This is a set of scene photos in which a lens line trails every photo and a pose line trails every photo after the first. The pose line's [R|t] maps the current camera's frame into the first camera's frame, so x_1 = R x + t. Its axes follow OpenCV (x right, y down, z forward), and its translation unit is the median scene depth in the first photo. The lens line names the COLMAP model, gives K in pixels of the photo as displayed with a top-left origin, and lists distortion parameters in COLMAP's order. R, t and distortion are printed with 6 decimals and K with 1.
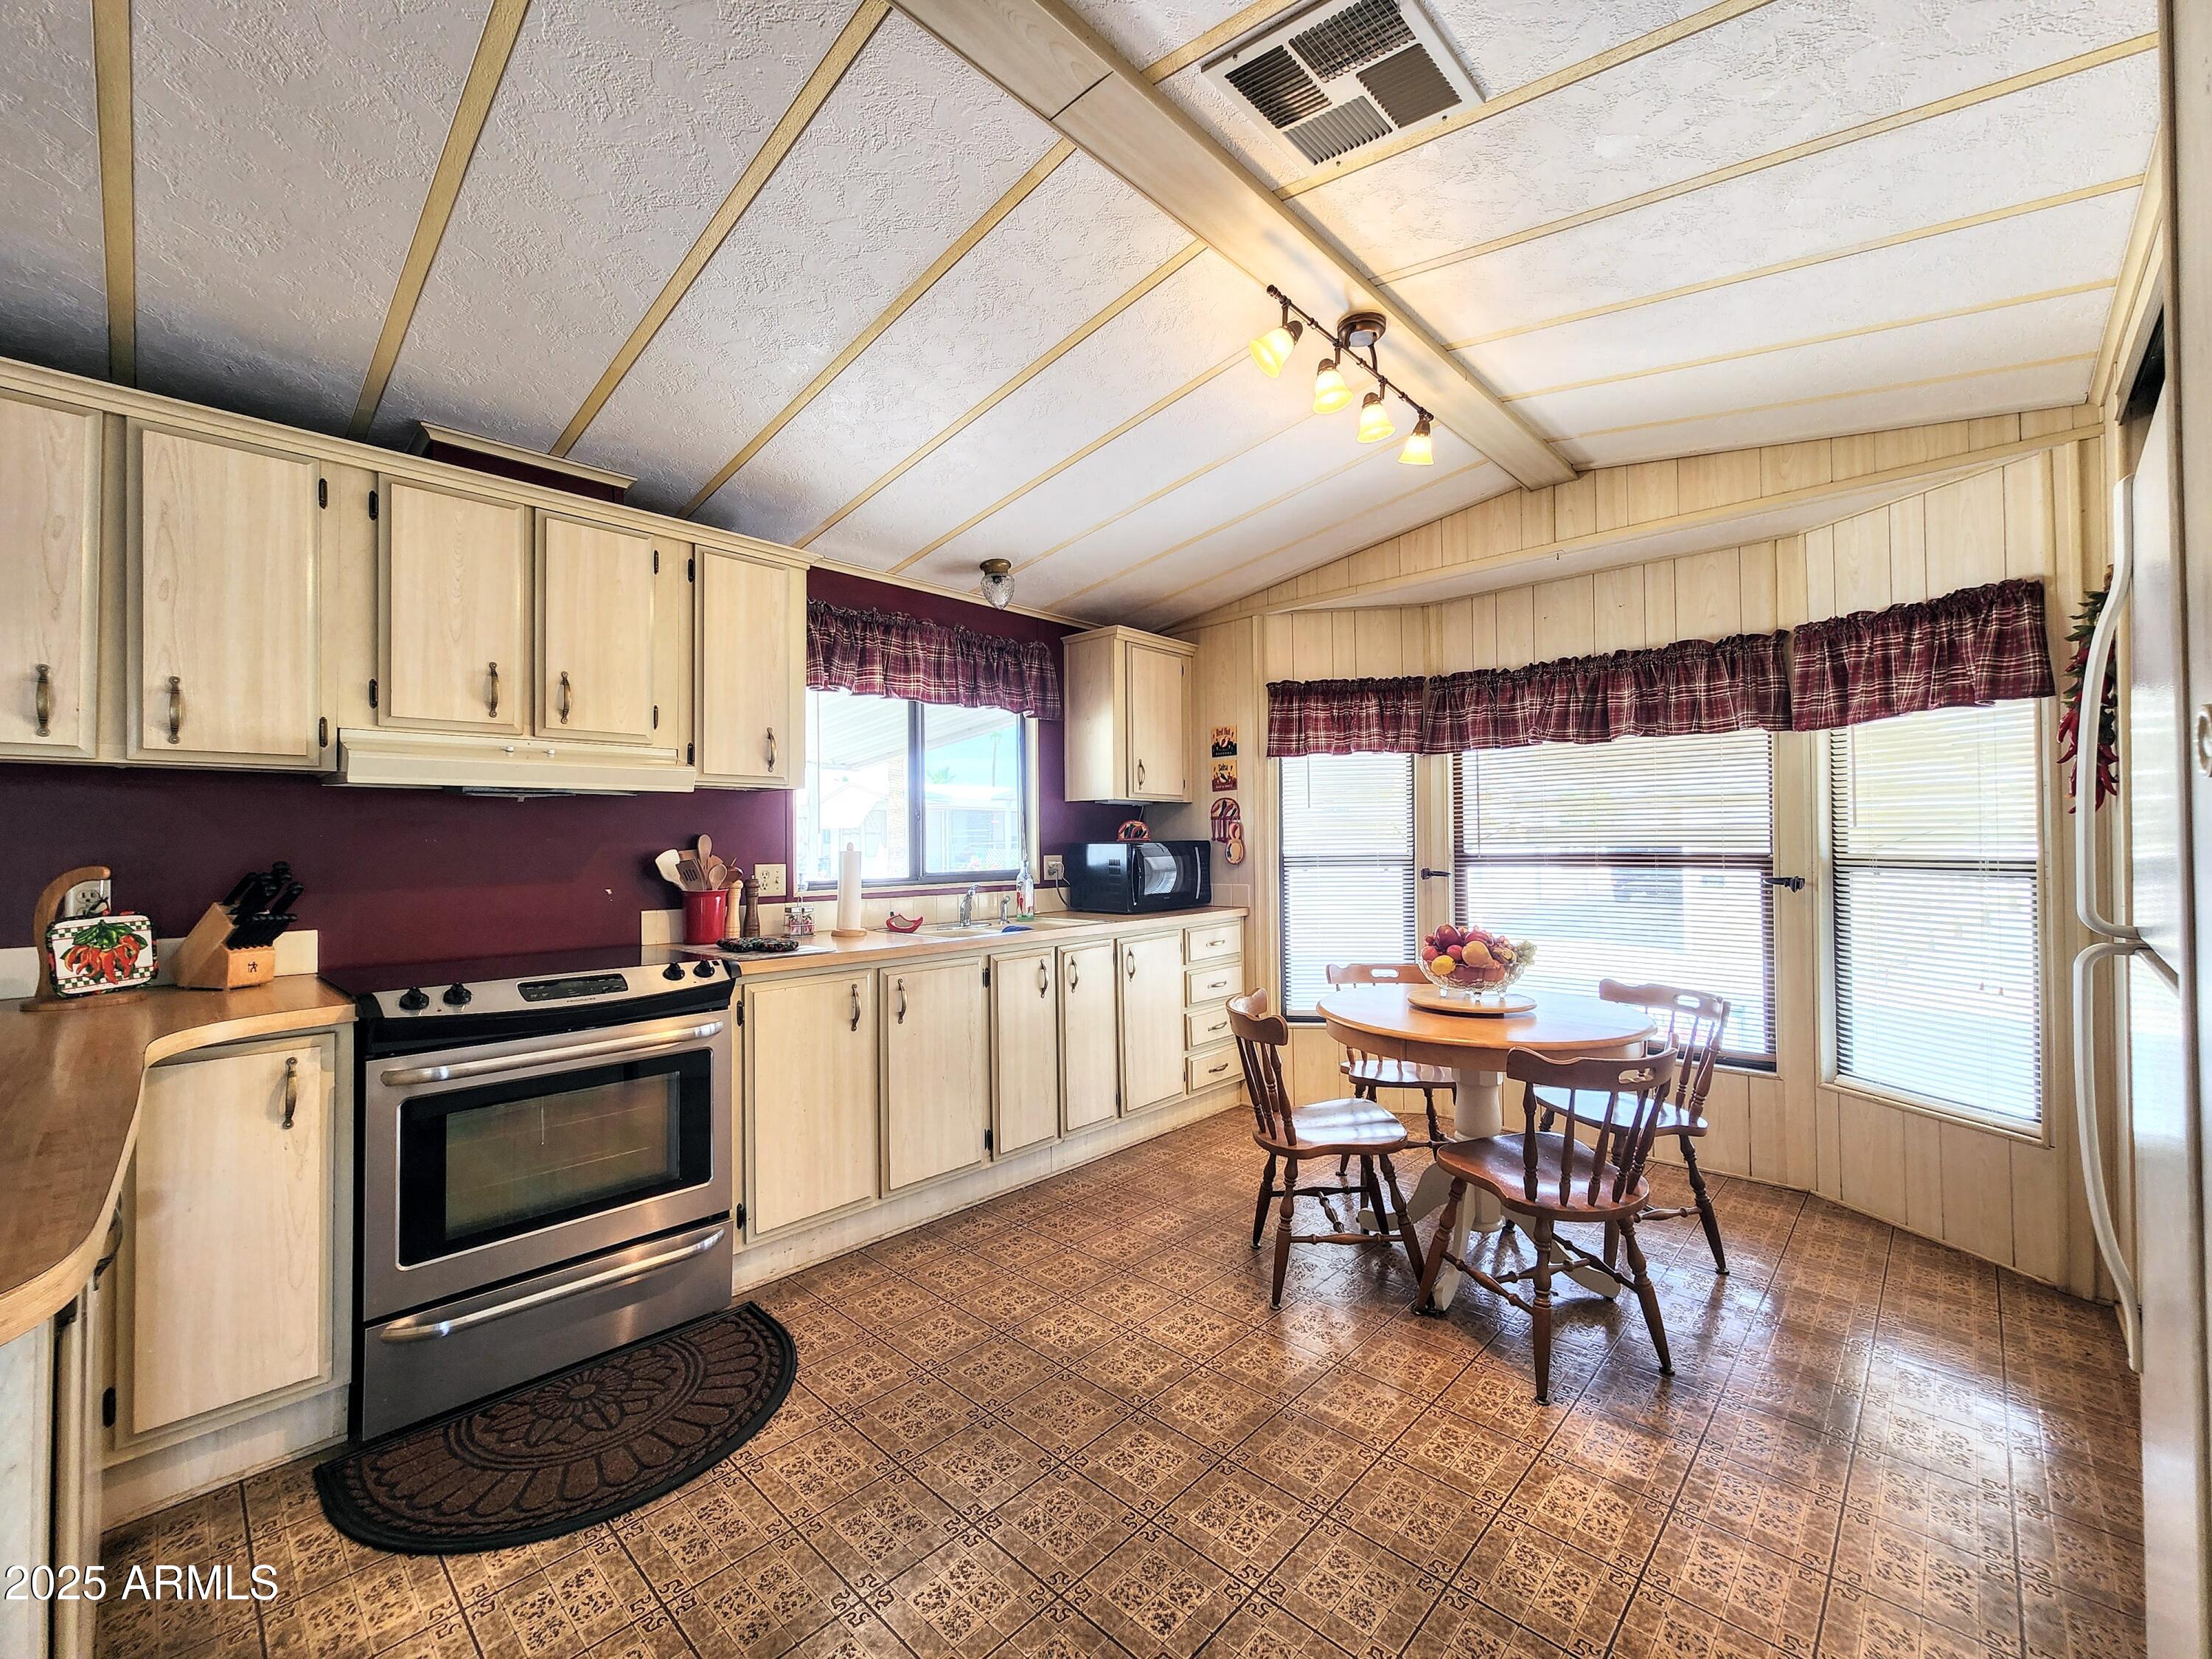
lens RADIAL K [[913.4, 0, 1107.1], [0, 913.4, 822.4], [0, 0, 1]] dist [0.002516, 0.000459]
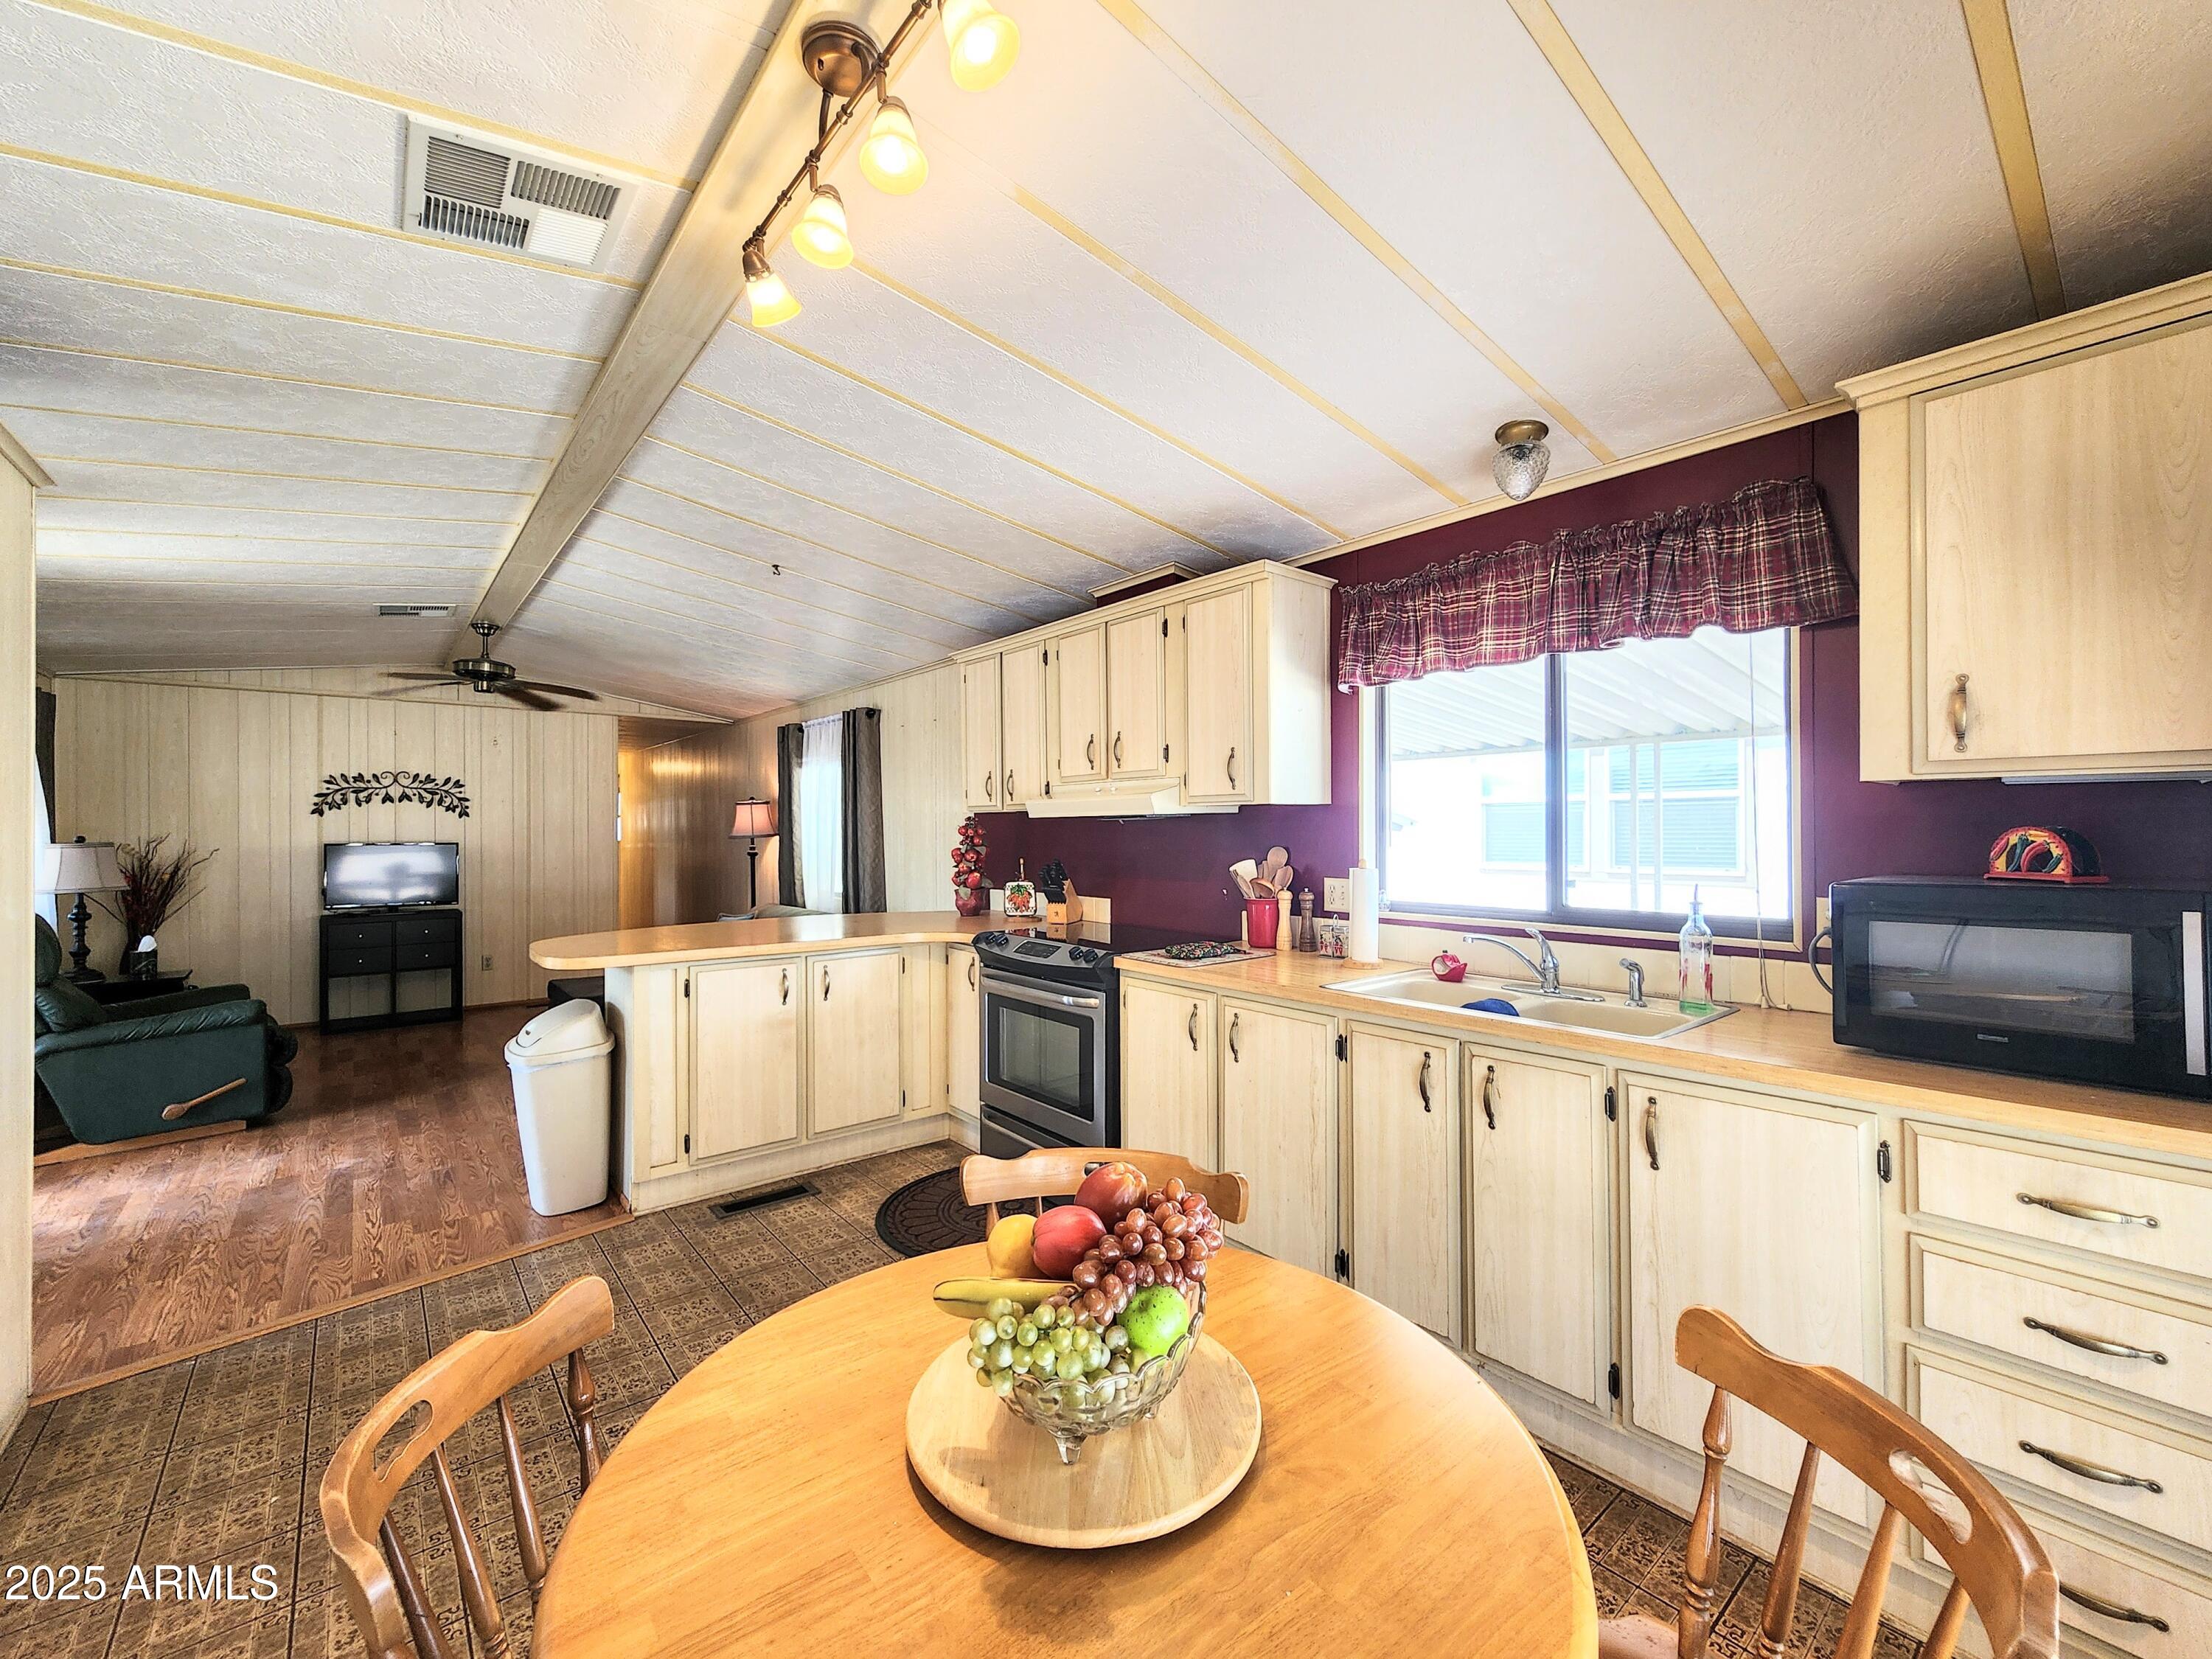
lens RADIAL K [[915.0, 0, 1104.9], [0, 915.0, 825.1], [0, 0, 1]] dist [0.000619, 0.001615]
pose [[-0.124817, 0.004959, -0.992167, 0.771259], [0.024605, 0.999695, 0.001902, -0.022773], [0.991875, -0.024175, -0.124901, 1.103369]]
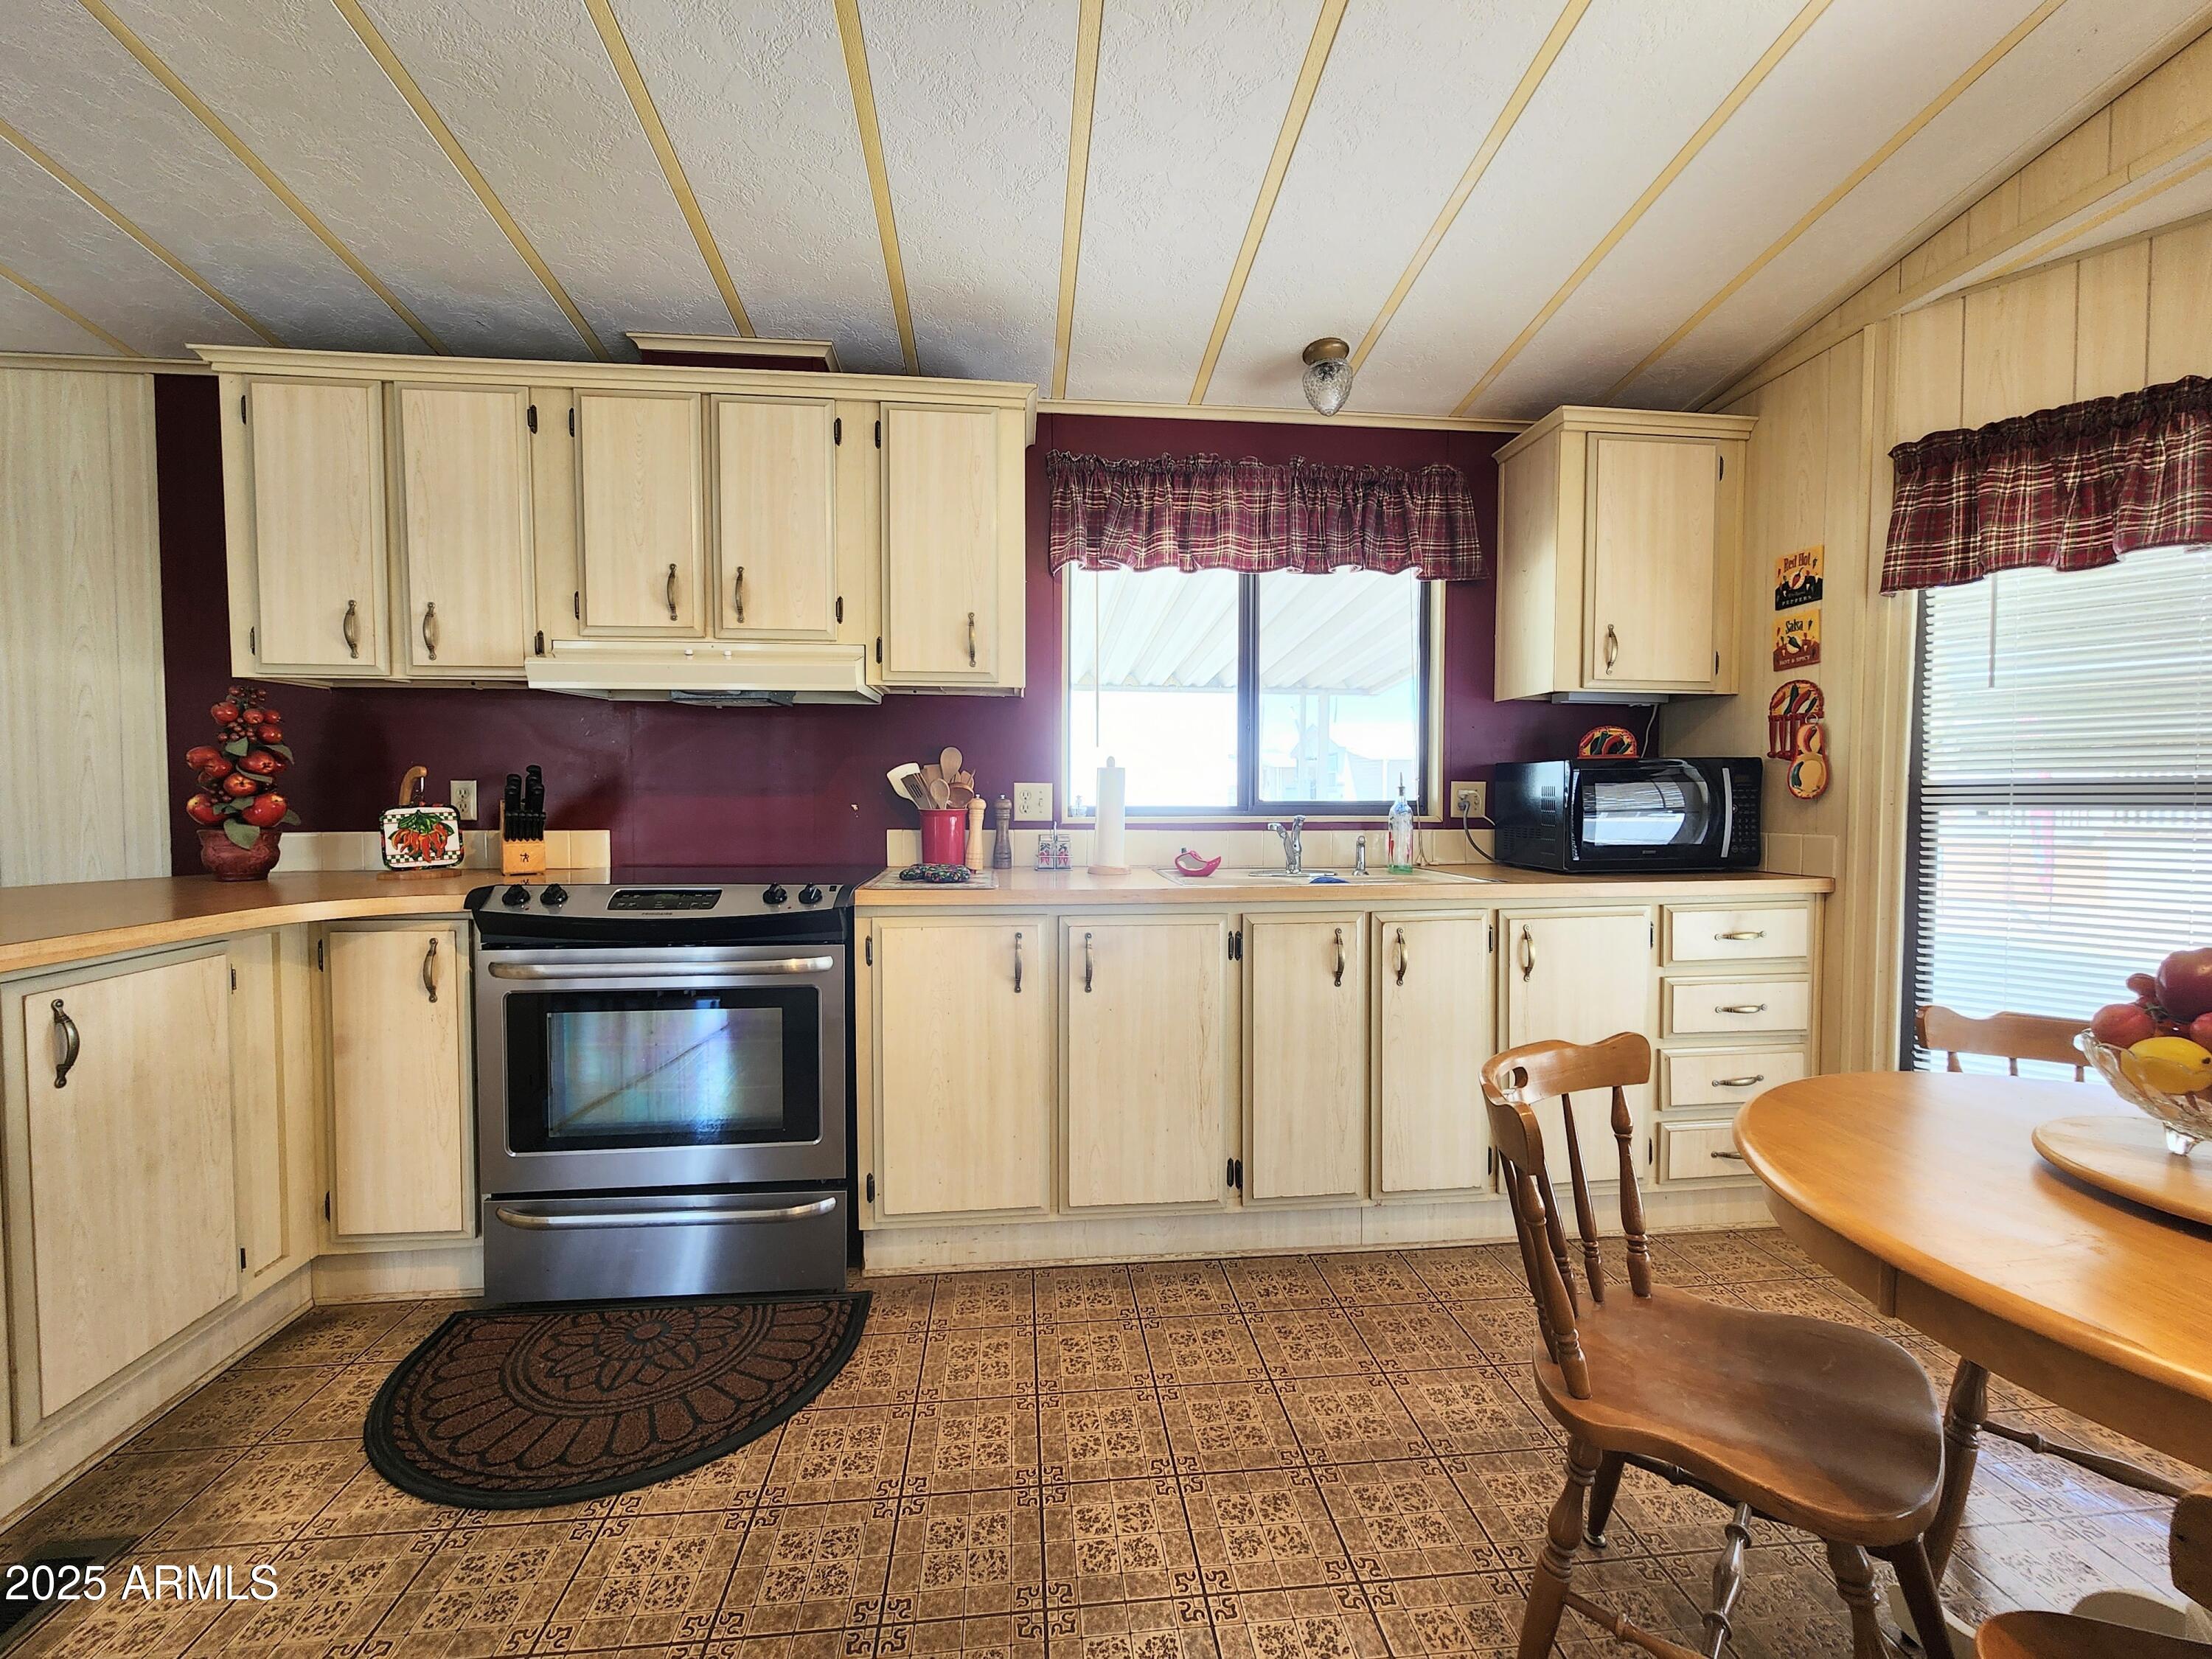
lens RADIAL K [[915.0, 0, 1105.9], [0, 915.0, 823.6], [0, 0, 1]] dist [0.000619, 0.001615]
pose [[0.758494, 0.032315, -0.650879, 0.297302], [0.004822, 0.998464, 0.055191, 0.046264], [0.651663, -0.045001, 0.757173, 0.501055]]
